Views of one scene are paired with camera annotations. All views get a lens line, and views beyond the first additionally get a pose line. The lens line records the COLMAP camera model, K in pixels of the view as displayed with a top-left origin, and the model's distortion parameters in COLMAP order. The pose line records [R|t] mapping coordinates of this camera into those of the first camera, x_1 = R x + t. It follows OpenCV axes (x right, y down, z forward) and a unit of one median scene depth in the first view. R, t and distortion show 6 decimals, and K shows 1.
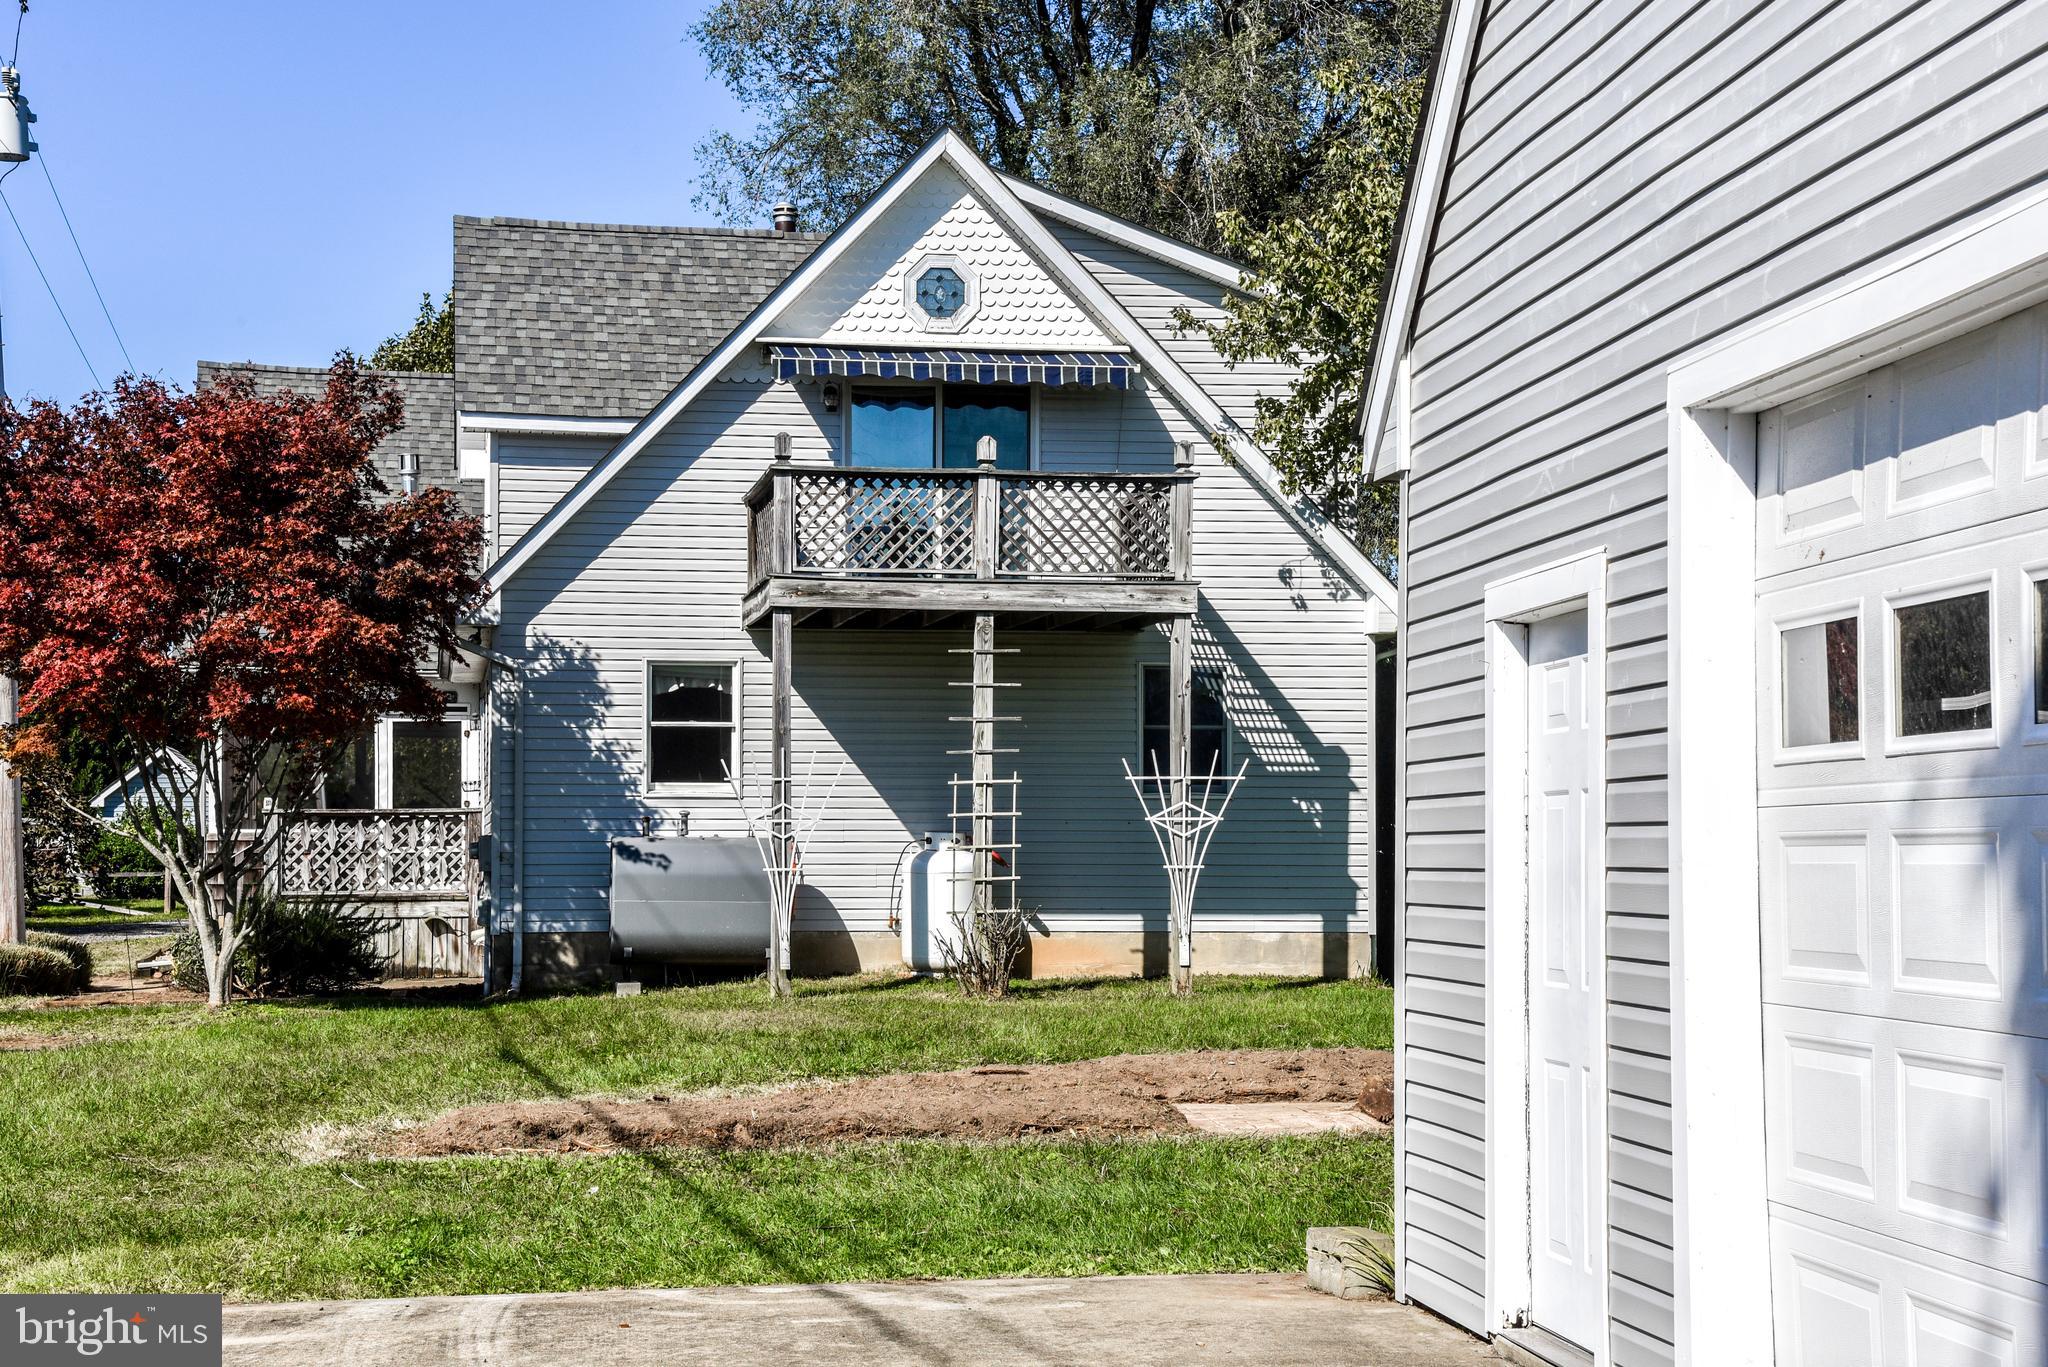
lens RADIAL K [[3272.9, 0, 971.9], [0, 3272.9, 708.7], [0, 0, 1]] dist [0.340937, 0.000000]
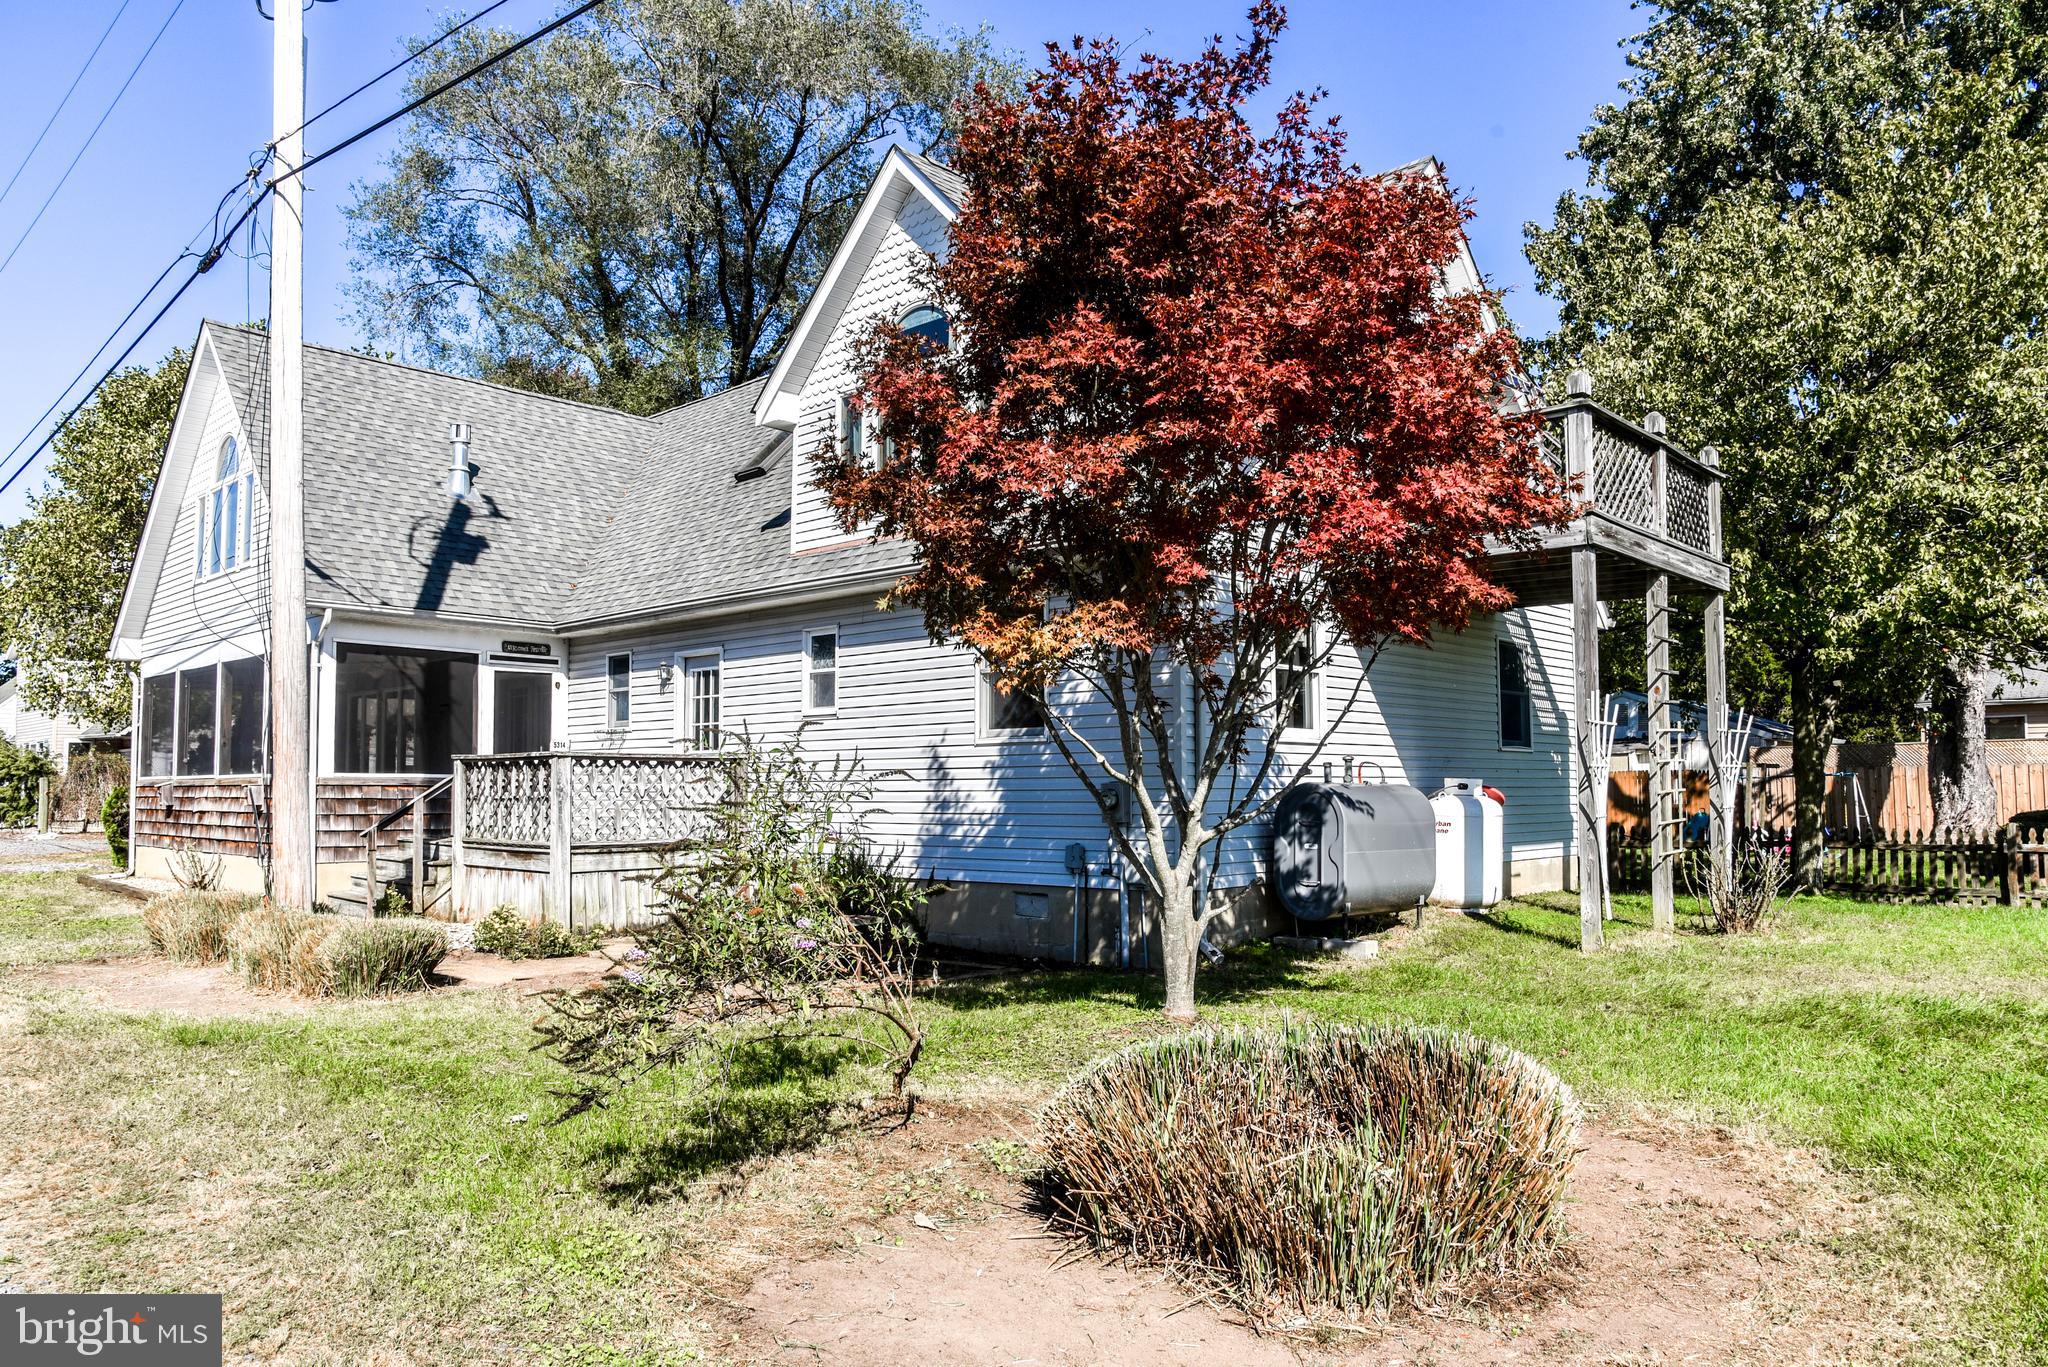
lens RADIAL K [[1462.8, 0, 1132.4], [0, 1462.8, 649.4], [0, 0, 1]] dist [-0.096709, 0.054590]
pose [[0.776909, 0.056837, 0.627042, -0.396518], [-0.022788, 0.997803, -0.062209, 0.027252], [-0.629200, 0.034042, 0.776497, 0.691891]]
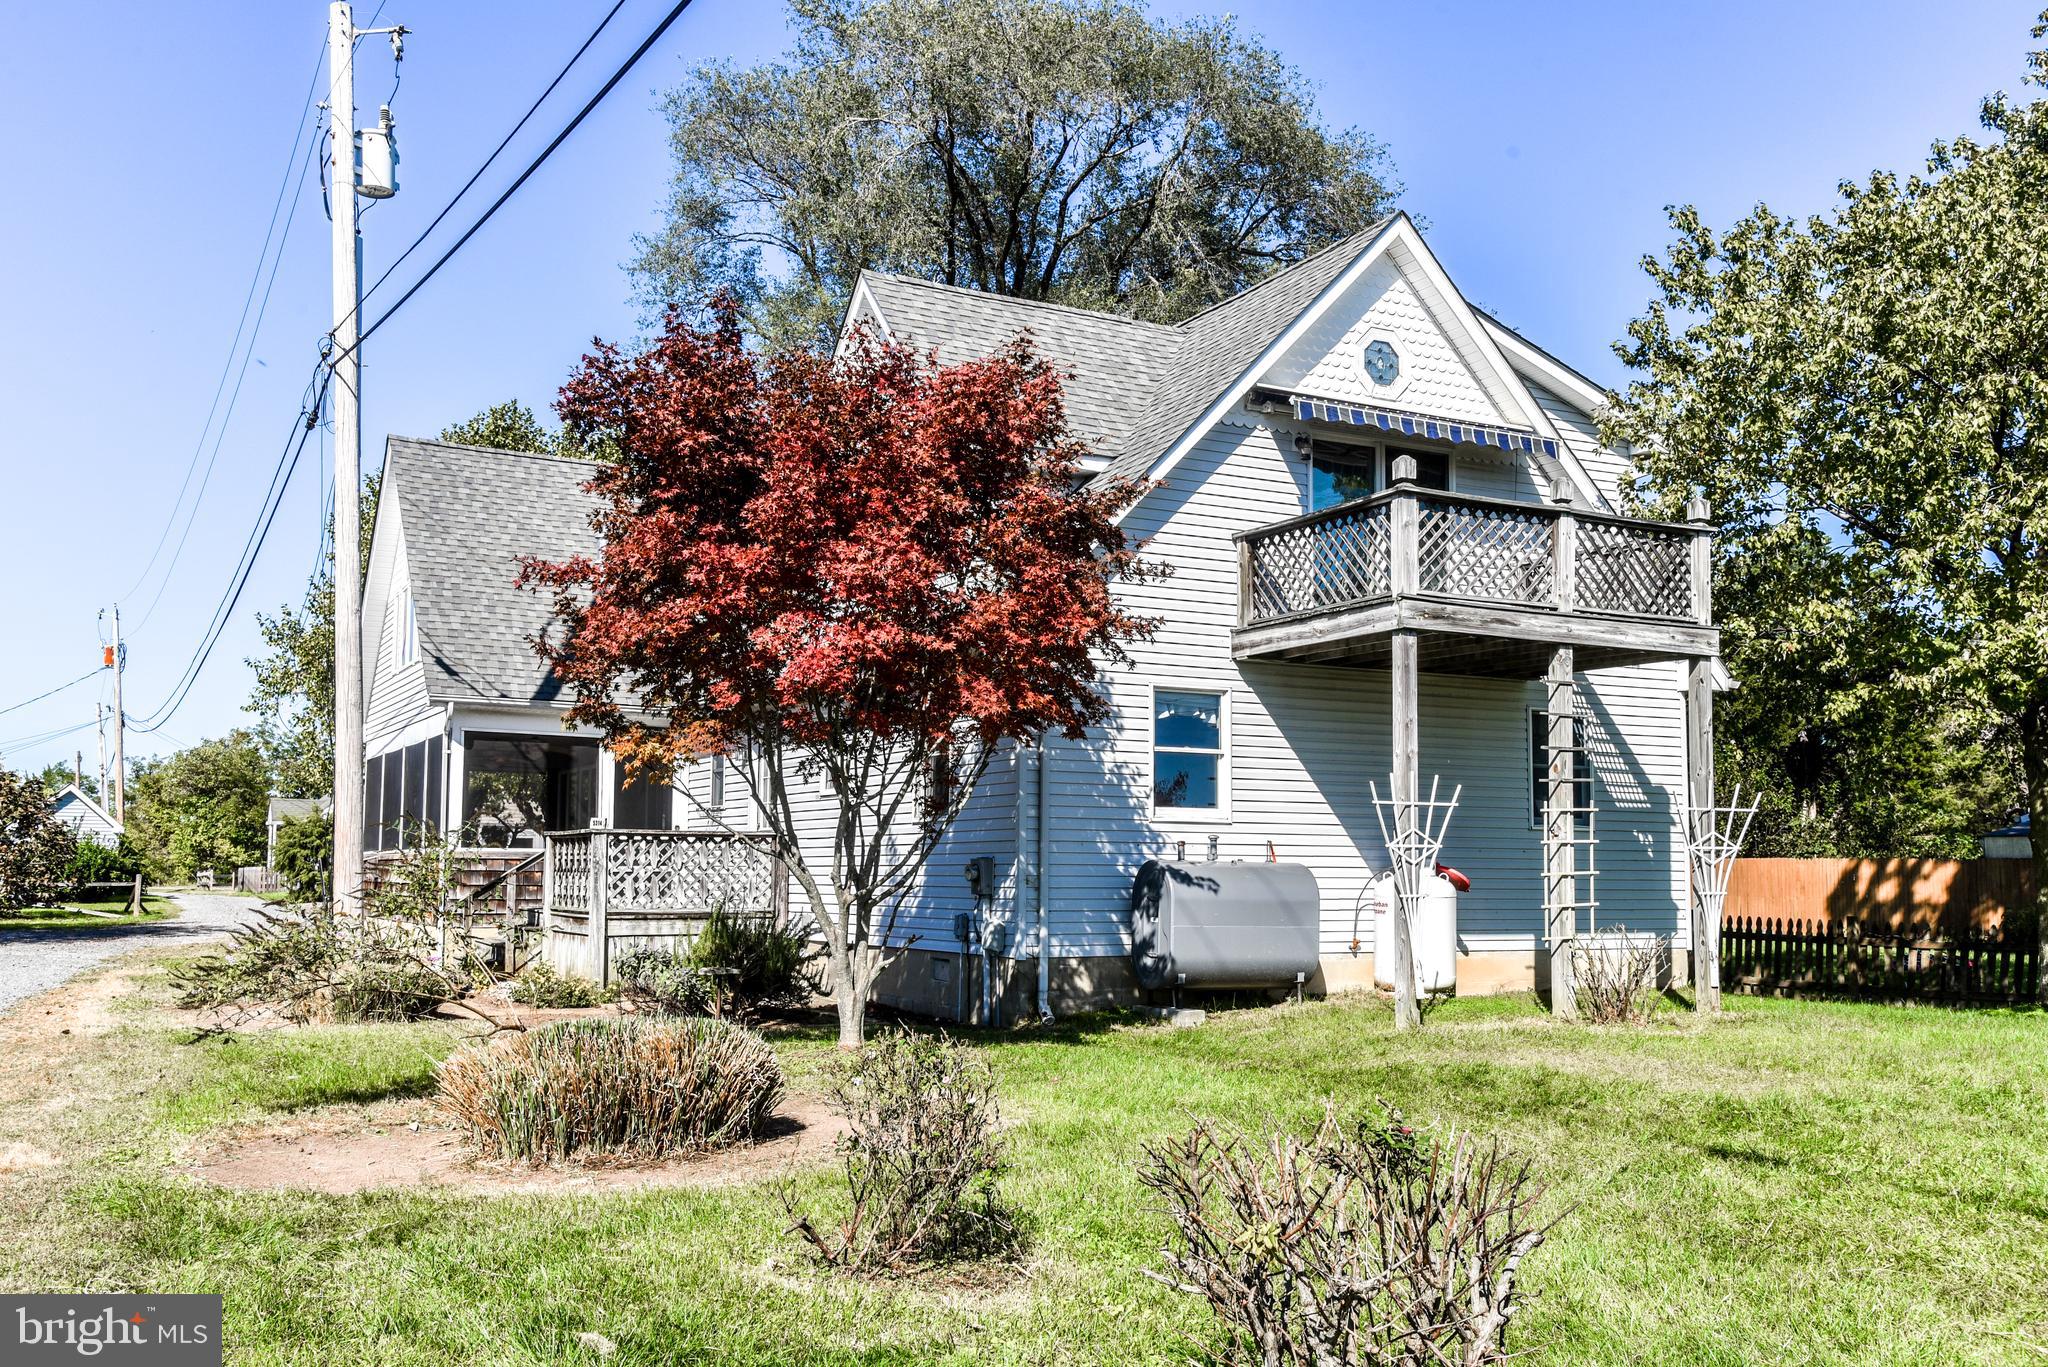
lens RADIAL K [[1811.3, 0, 1065.7], [0, 1811.3, 672.2], [0, 0, 1]] dist [0.017837, -0.003629]
pose [[0.939780, 0.042461, 0.339133, -0.312160], [-0.020675, 0.997498, -0.067600, 0.019321], [-0.341155, 0.056517, 0.938306, 0.481260]]
